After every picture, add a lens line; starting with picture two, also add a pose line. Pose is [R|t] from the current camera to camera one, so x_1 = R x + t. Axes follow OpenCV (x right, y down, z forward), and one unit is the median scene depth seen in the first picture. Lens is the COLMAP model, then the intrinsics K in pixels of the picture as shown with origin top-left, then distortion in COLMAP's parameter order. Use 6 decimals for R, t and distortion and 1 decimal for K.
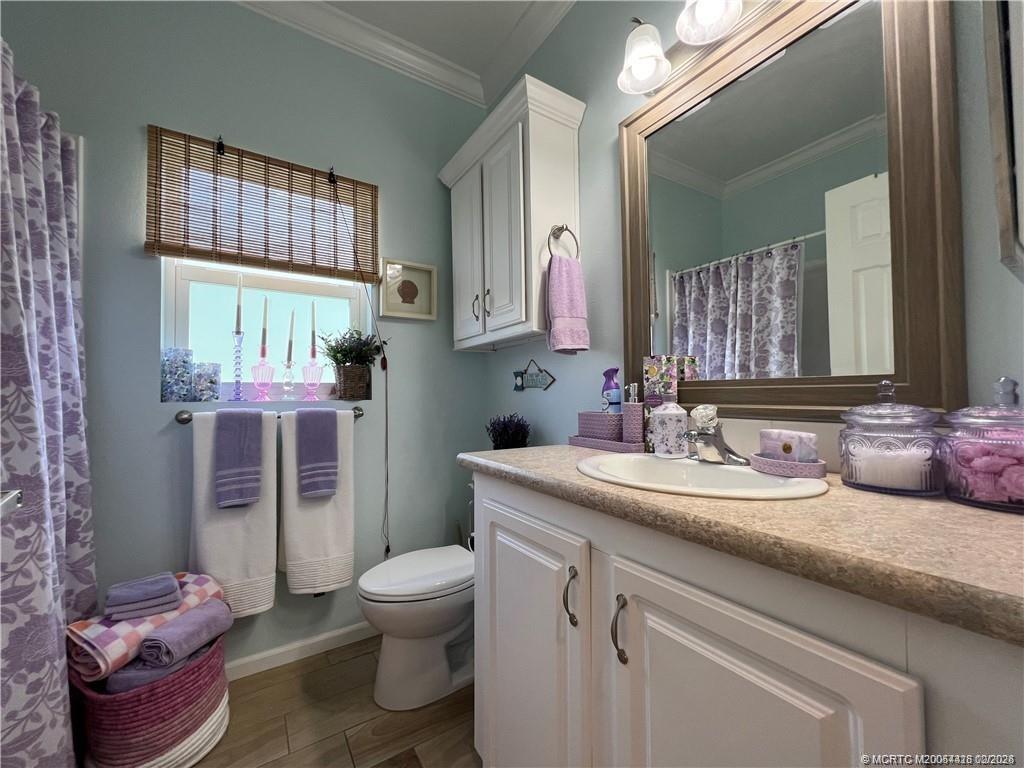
lens RADIAL K [[409.9, 0, 509.8], [0, 409.9, 383.3], [0, 0, 1]] dist [-0.002296, 0.000219]
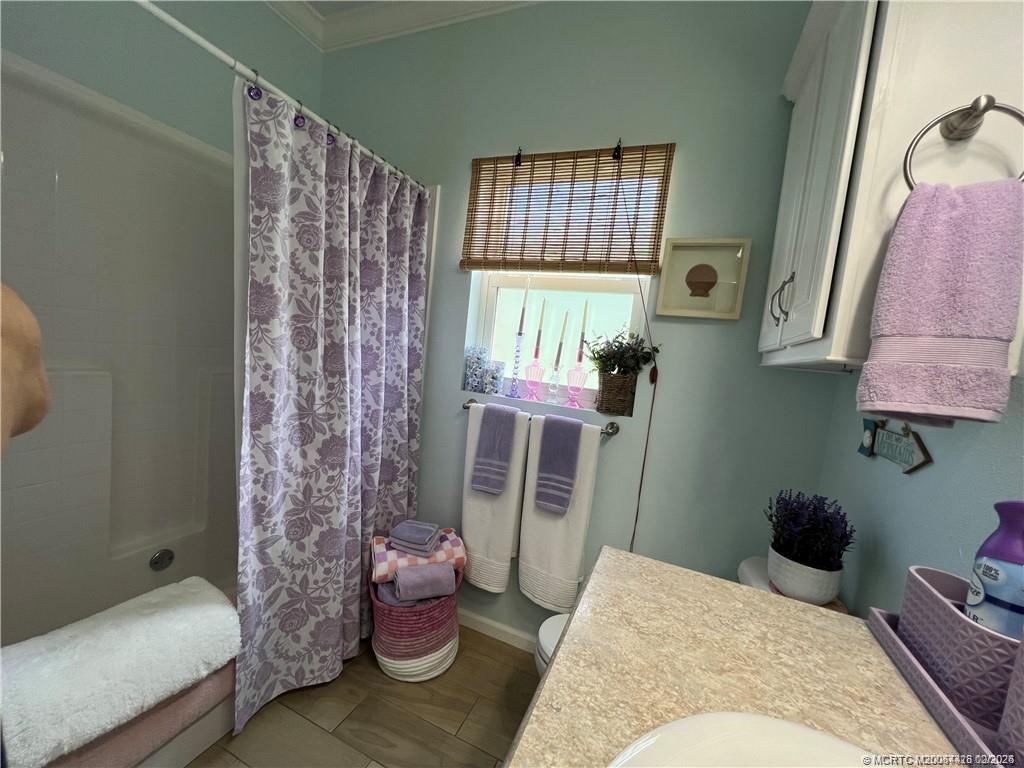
lens RADIAL K [[409.9, 0, 511.8], [0, 409.9, 384.8], [0, 0, 1]] dist [-0.002296, 0.000219]
pose [[0.557866, 0.140223, -0.817999, 0.231368], [-0.090154, 0.990030, 0.108229, -0.109795], [0.825020, 0.013369, 0.564946, 0.391291]]
